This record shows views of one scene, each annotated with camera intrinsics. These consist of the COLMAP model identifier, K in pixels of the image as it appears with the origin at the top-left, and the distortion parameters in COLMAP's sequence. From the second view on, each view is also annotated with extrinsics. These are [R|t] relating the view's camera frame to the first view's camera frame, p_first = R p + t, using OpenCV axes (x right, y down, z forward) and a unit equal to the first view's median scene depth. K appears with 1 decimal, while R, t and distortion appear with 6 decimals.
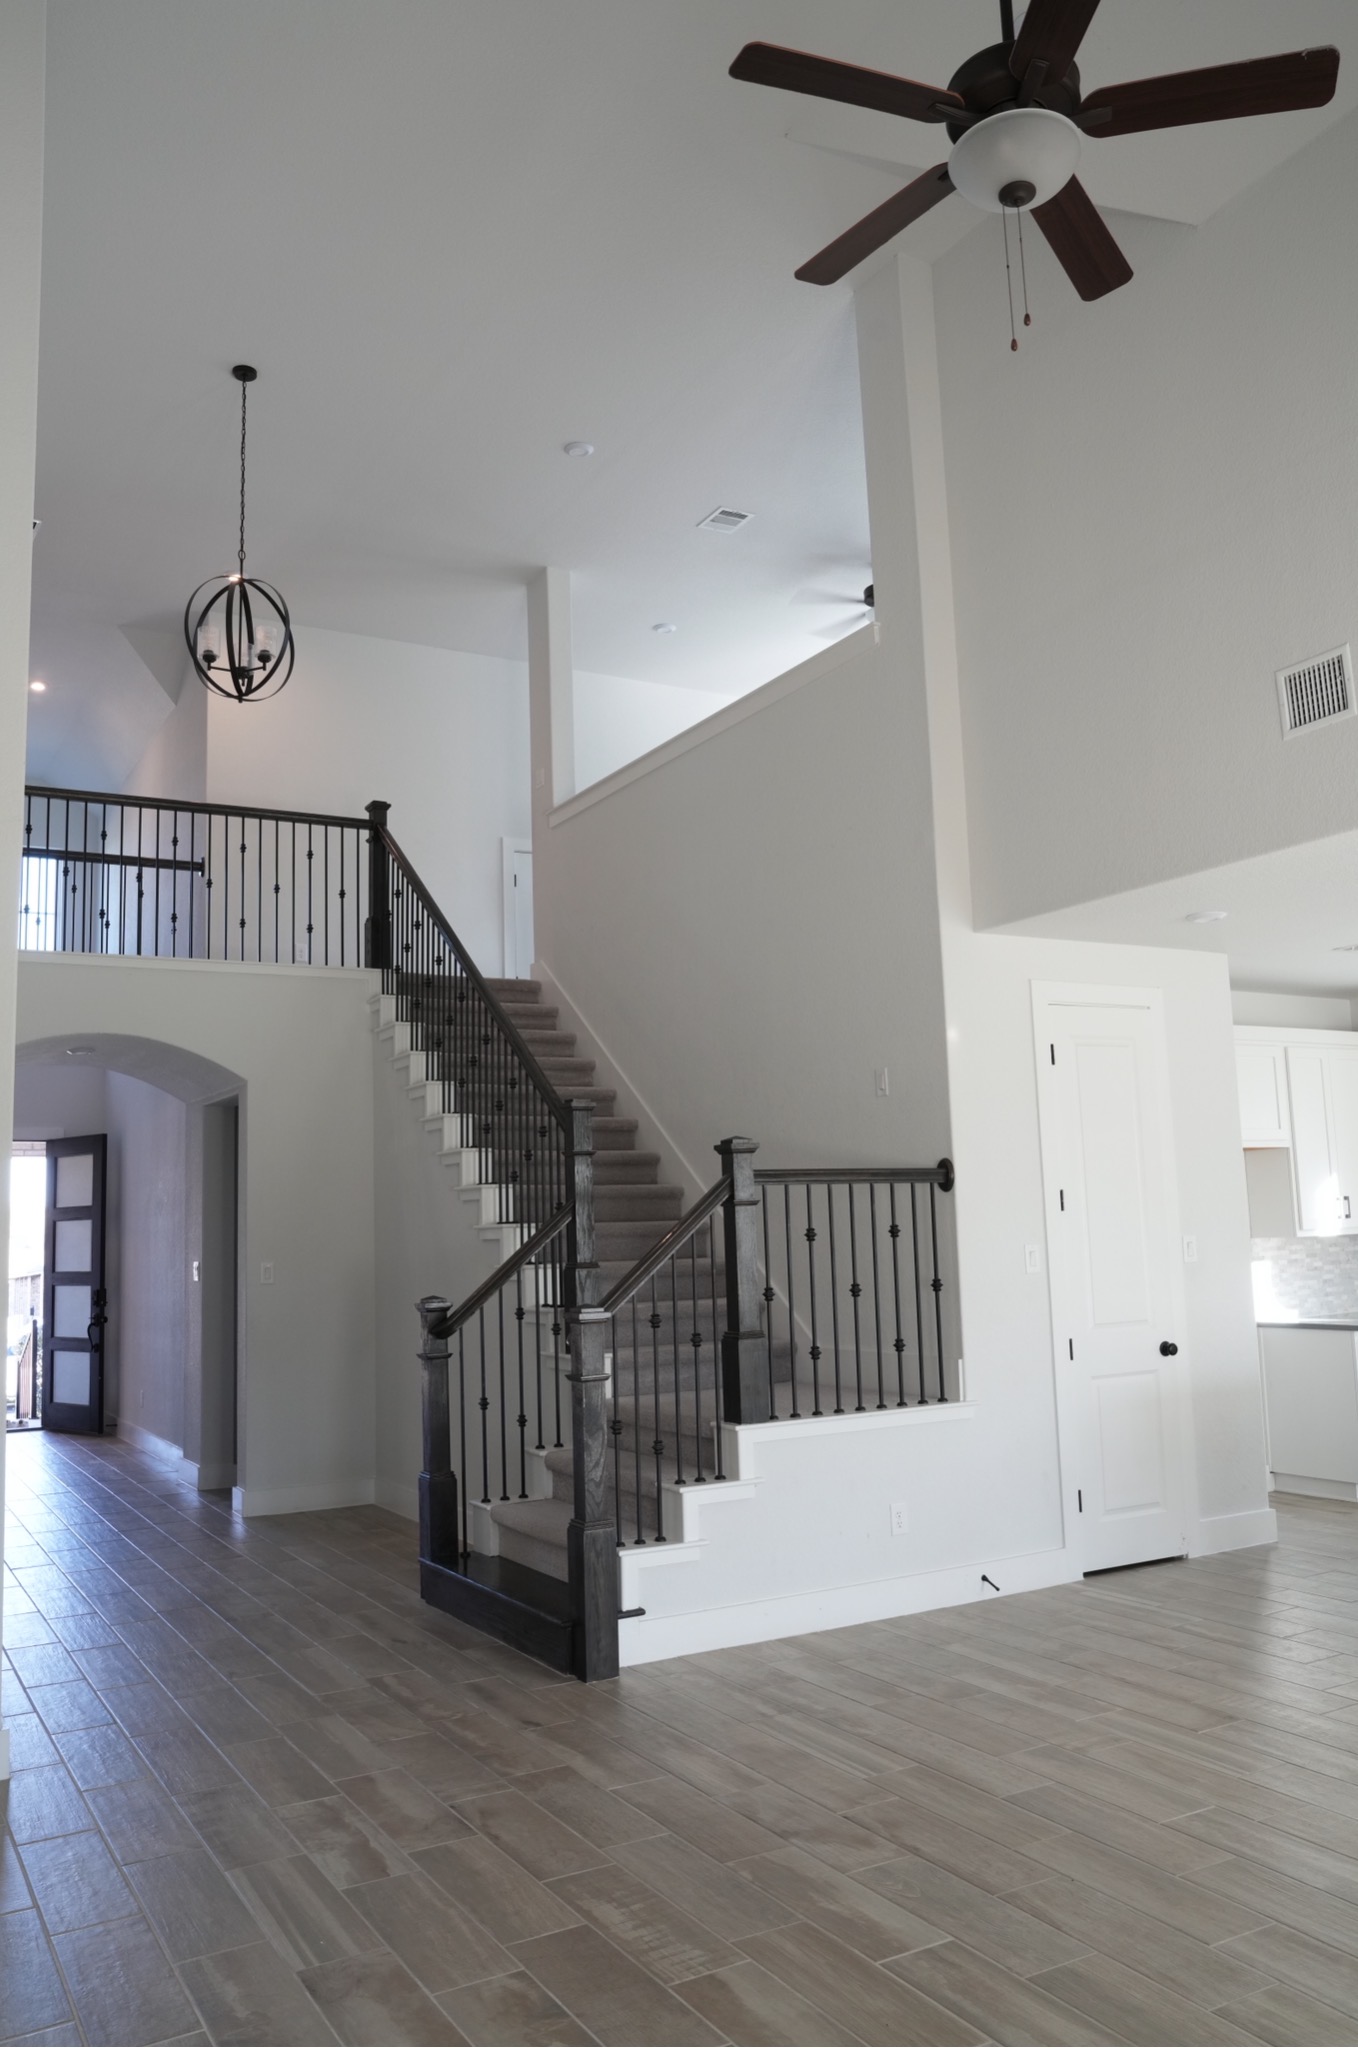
lens RADIAL K [[1562.2, 0, 685.6], [0, 1562.2, 1034.8], [0, 0, 1]] dist [-0.038029, 0.021934]
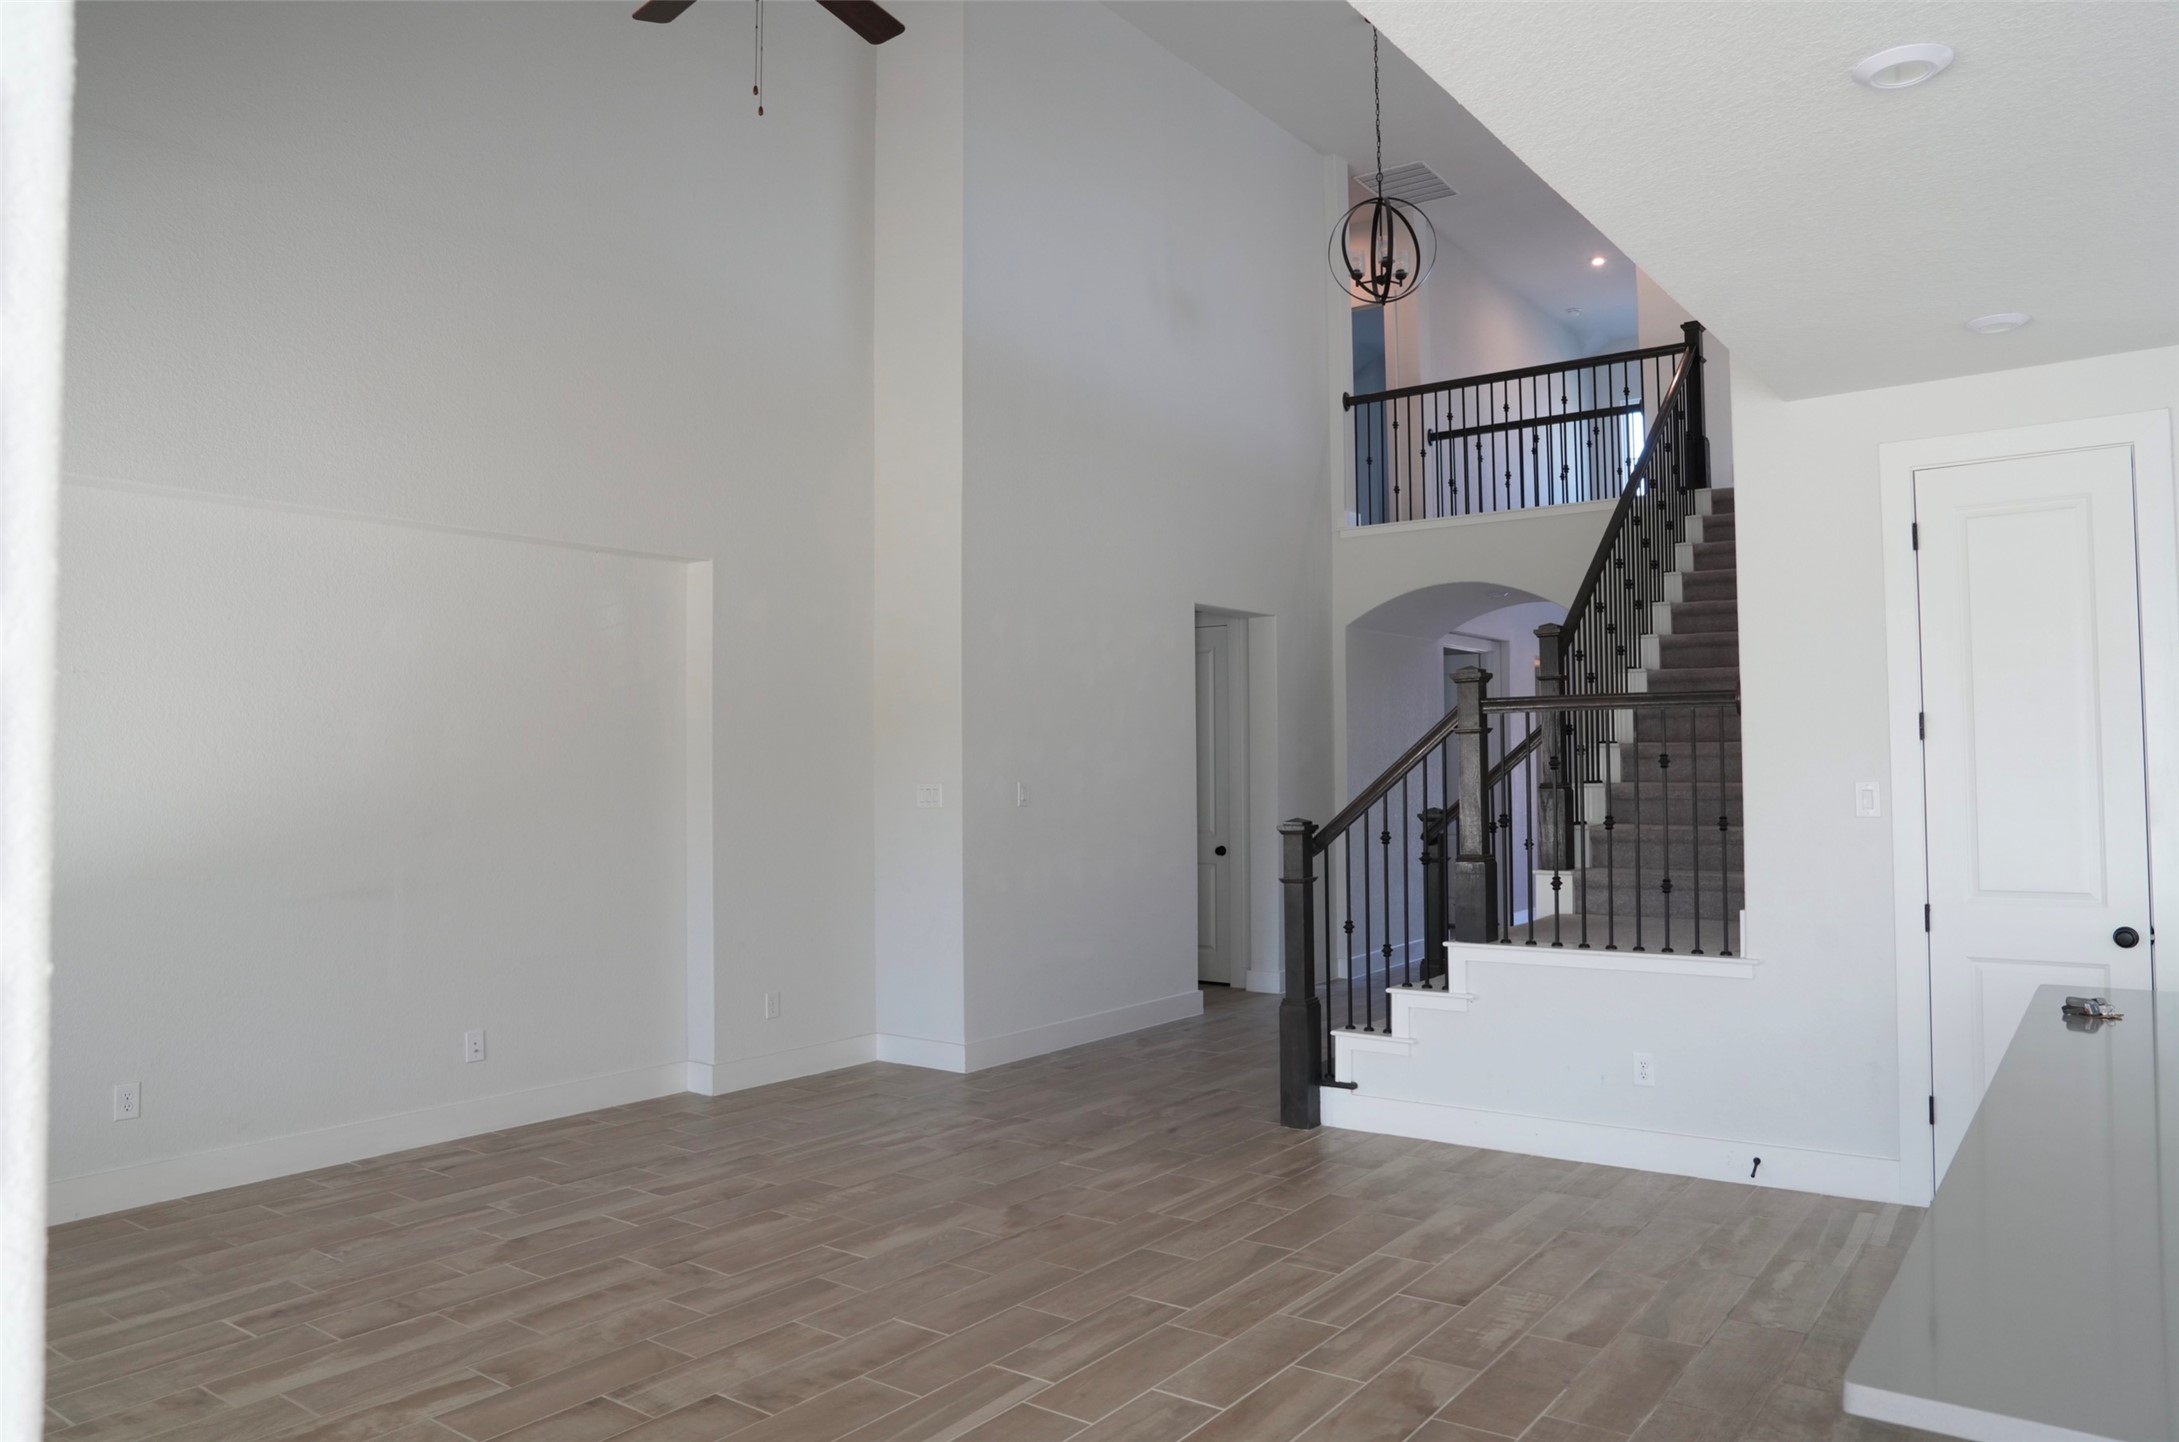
lens RADIAL K [[1514.1, 0, 1100.5], [0, 1514.1, 719.9], [0, 0, 1]] dist [-0.097280, 0.060956]
pose [[0.402080, -0.000950, -0.915604, 0.958179], [0.108281, 0.993031, 0.046520, 0.035282], [0.909179, -0.117848, 0.399380, 0.448677]]
